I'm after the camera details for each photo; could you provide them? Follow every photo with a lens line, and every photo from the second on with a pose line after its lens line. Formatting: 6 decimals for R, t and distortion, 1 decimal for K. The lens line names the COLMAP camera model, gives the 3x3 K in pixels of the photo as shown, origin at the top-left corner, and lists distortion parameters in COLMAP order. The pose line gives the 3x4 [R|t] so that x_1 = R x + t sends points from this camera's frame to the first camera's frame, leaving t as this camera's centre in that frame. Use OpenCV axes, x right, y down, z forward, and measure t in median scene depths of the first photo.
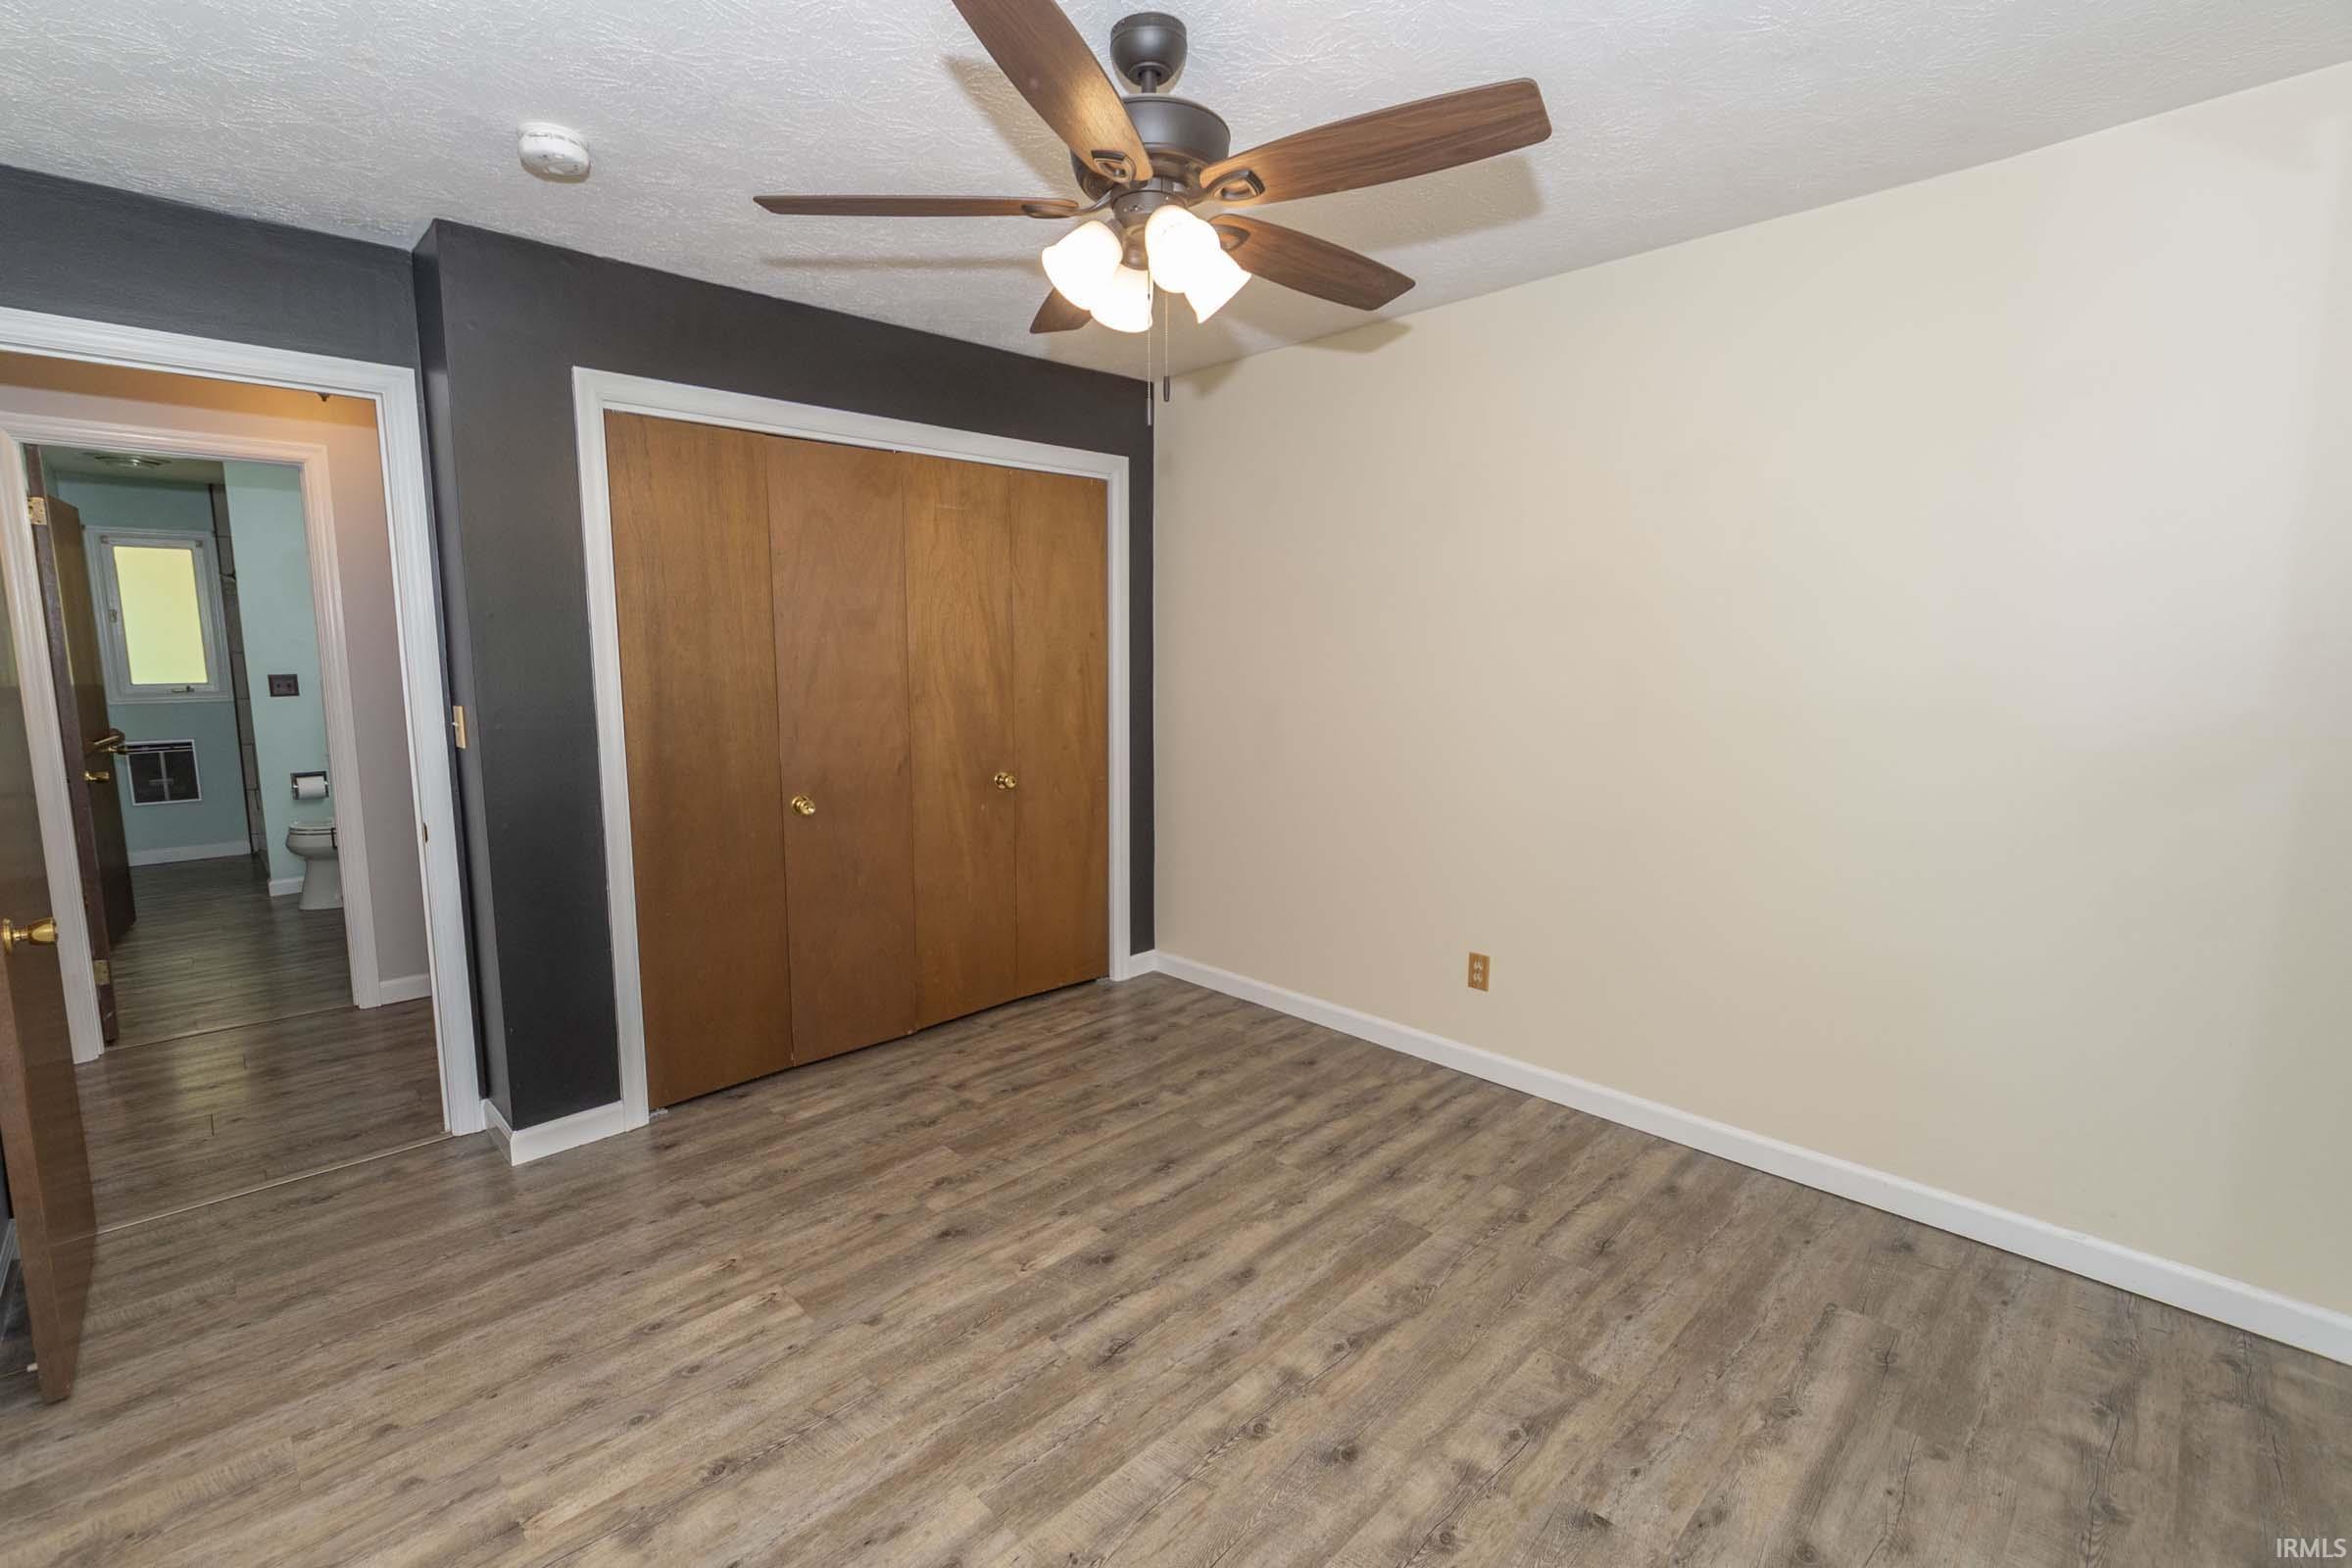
lens RADIAL K [[1044.5, 0, 1145.0], [0, 1044.5, 777.1], [0, 0, 1]] dist [0.013601, -0.003375]
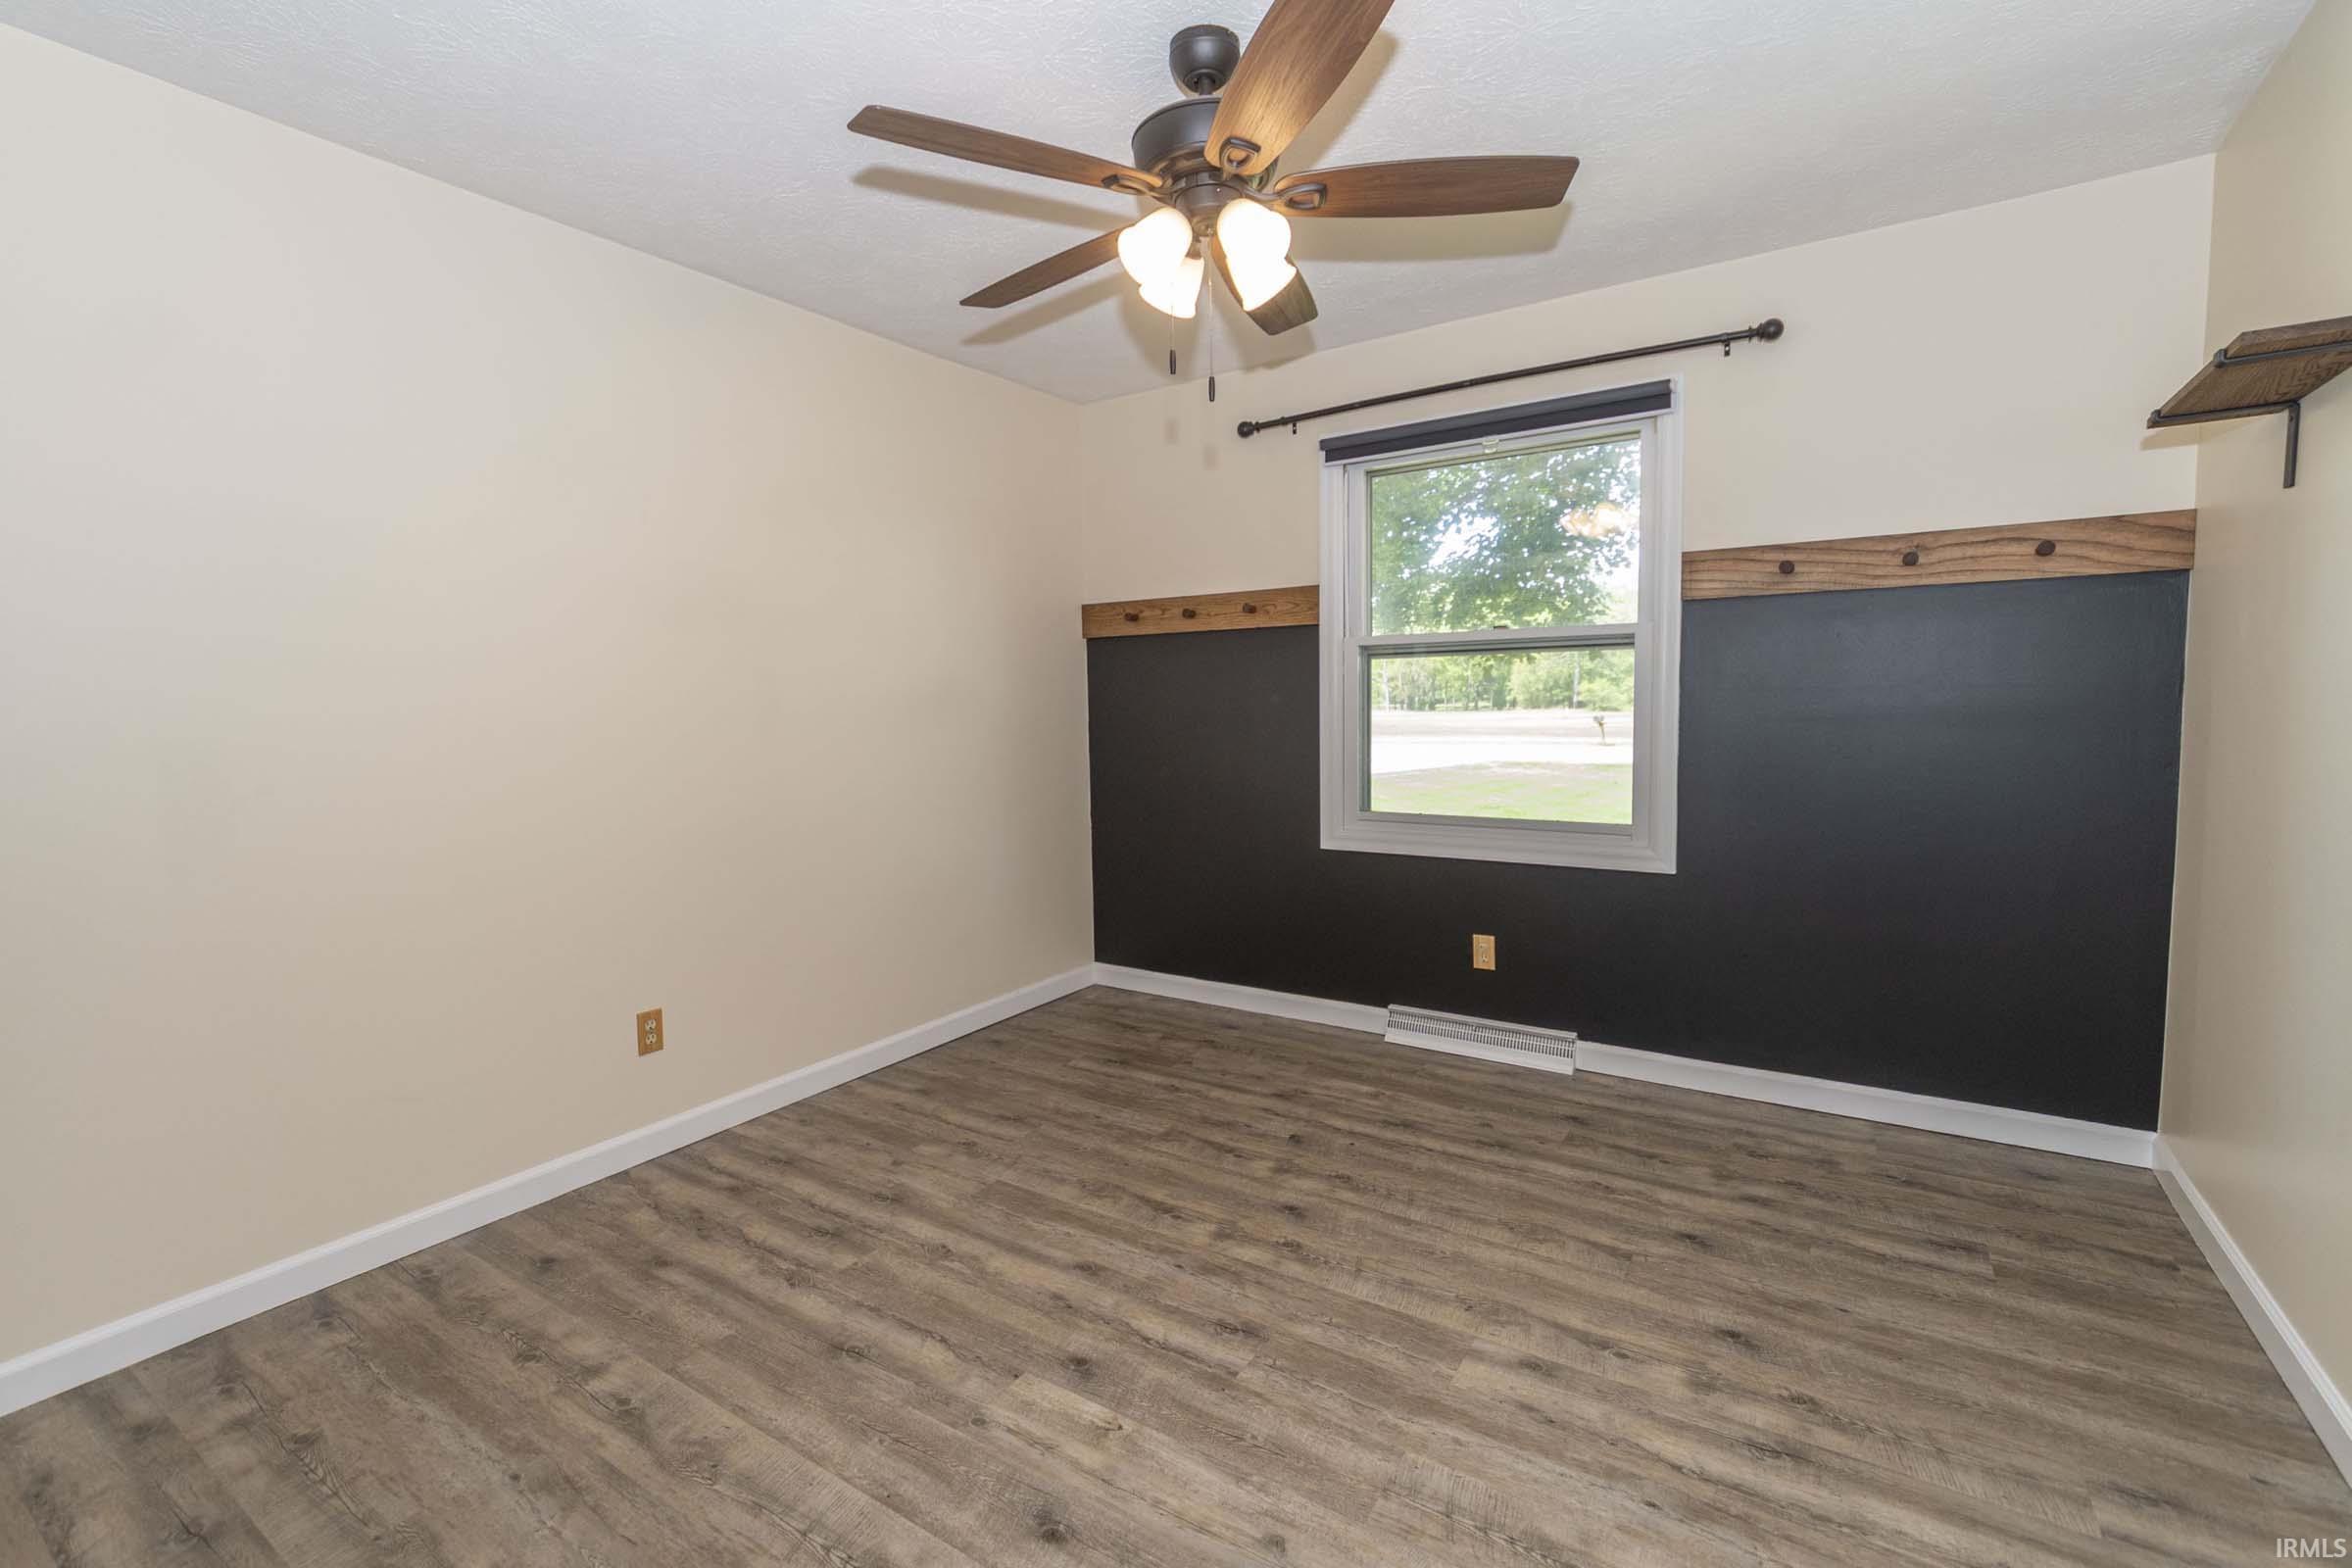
lens RADIAL K [[1044.5, 0, 1145.0], [0, 1044.5, 777.1], [0, 0, 1]] dist [0.013601, -0.003375]
pose [[-0.219244, -0.065951, 0.973438, -0.988214], [0.146215, 0.984225, 0.099613, -0.075176], [-0.964652, 0.164171, -0.206143, 1.272100]]
